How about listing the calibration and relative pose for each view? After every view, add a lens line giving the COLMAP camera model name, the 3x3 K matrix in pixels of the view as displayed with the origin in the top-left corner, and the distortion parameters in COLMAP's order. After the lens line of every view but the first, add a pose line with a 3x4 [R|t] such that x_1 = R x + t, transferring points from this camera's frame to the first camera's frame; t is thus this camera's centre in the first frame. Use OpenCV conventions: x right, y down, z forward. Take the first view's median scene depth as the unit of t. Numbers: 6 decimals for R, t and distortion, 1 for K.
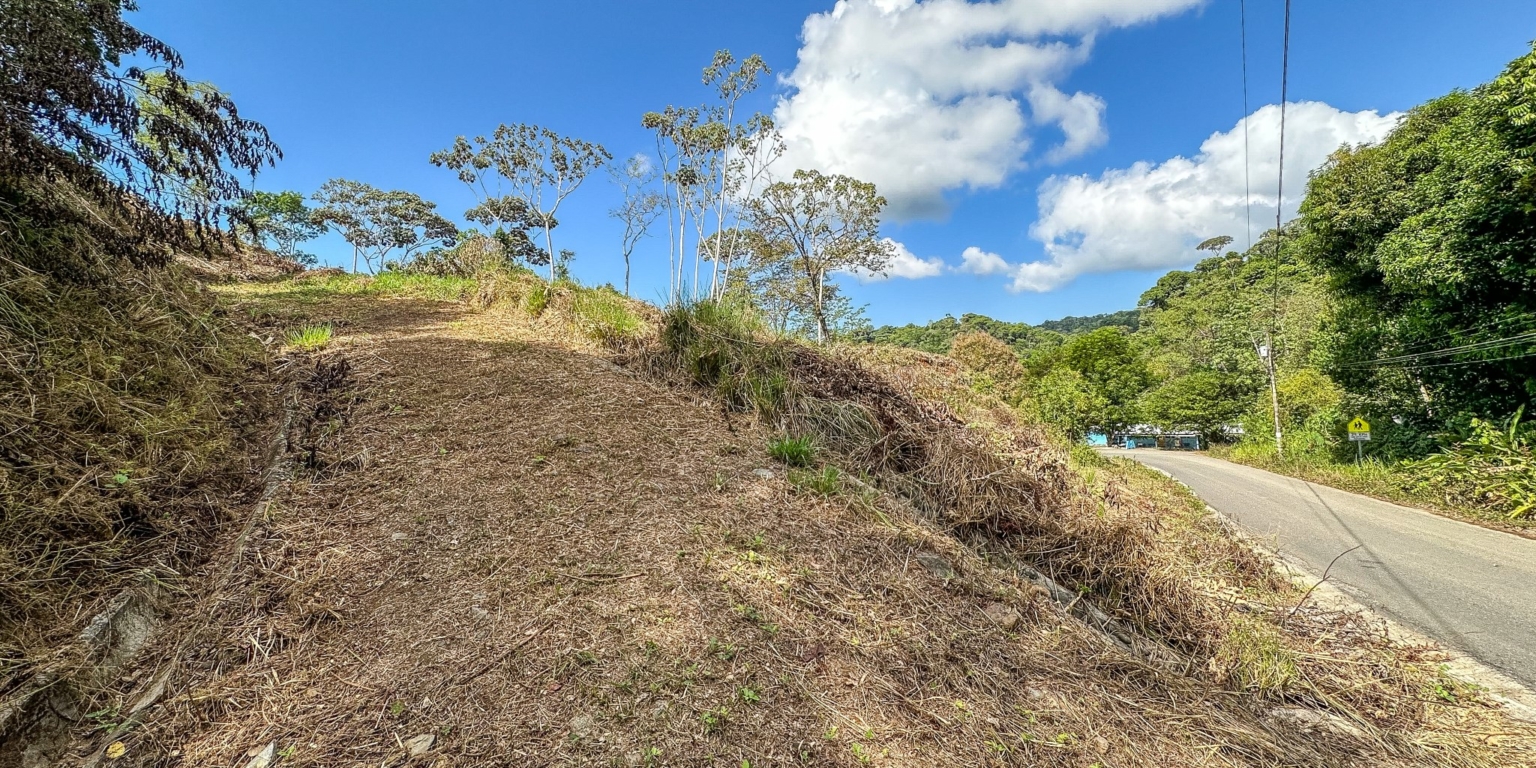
lens RADIAL K [[649.9, 0, 768.0], [0, 649.9, 384.0], [0, 0, 1]] dist [0.000227, -0.000029]
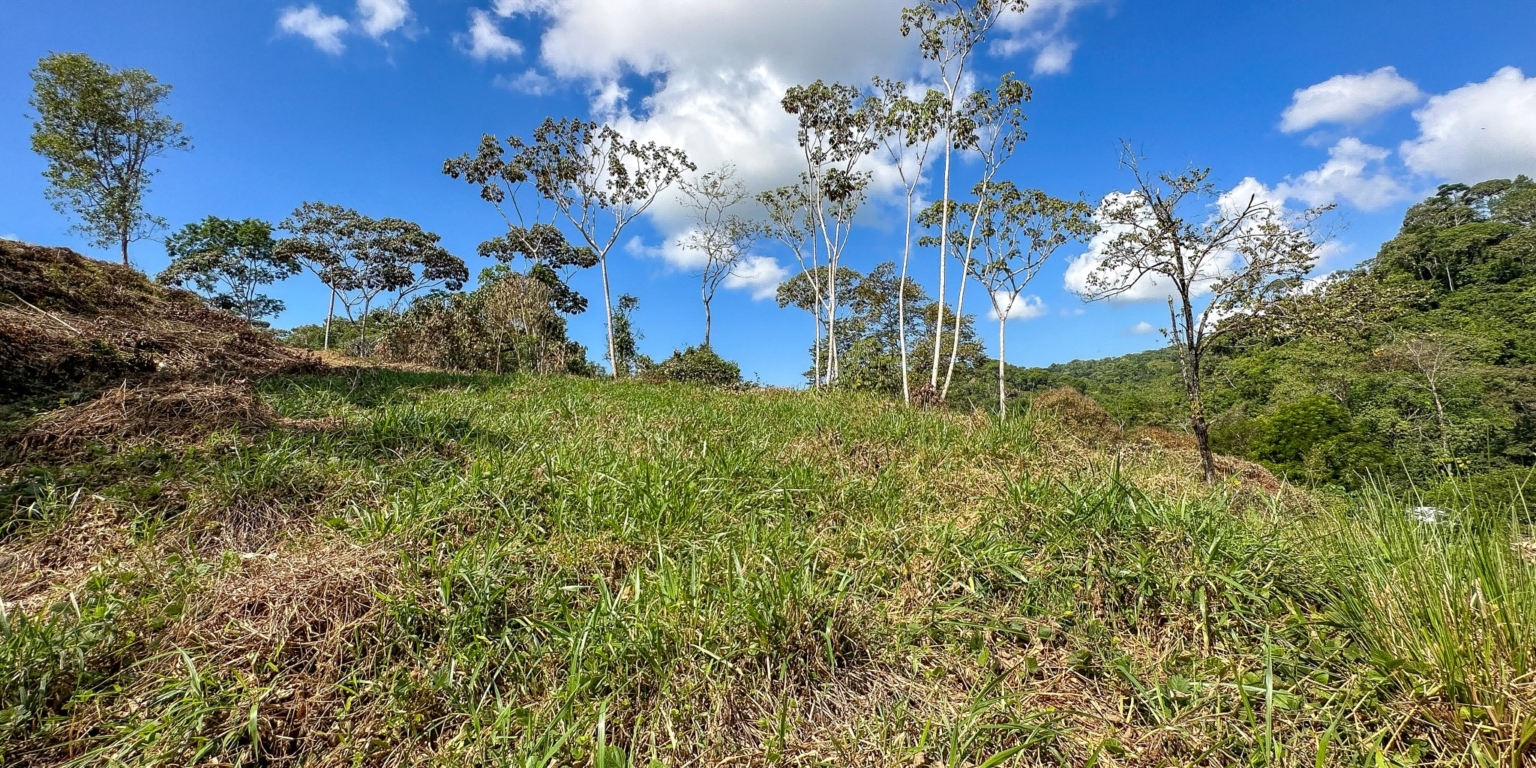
lens RADIAL K [[683.5, 0, 769.5], [0, 683.5, 363.9], [0, 0, 1]] dist [0.000315, -0.000222]
pose [[0.999997, -0.000088, 0.002644, -0.124279], [0.000350, 0.995080, -0.099069, -0.044747], [-0.002622, 0.099070, 0.995077, 0.208833]]
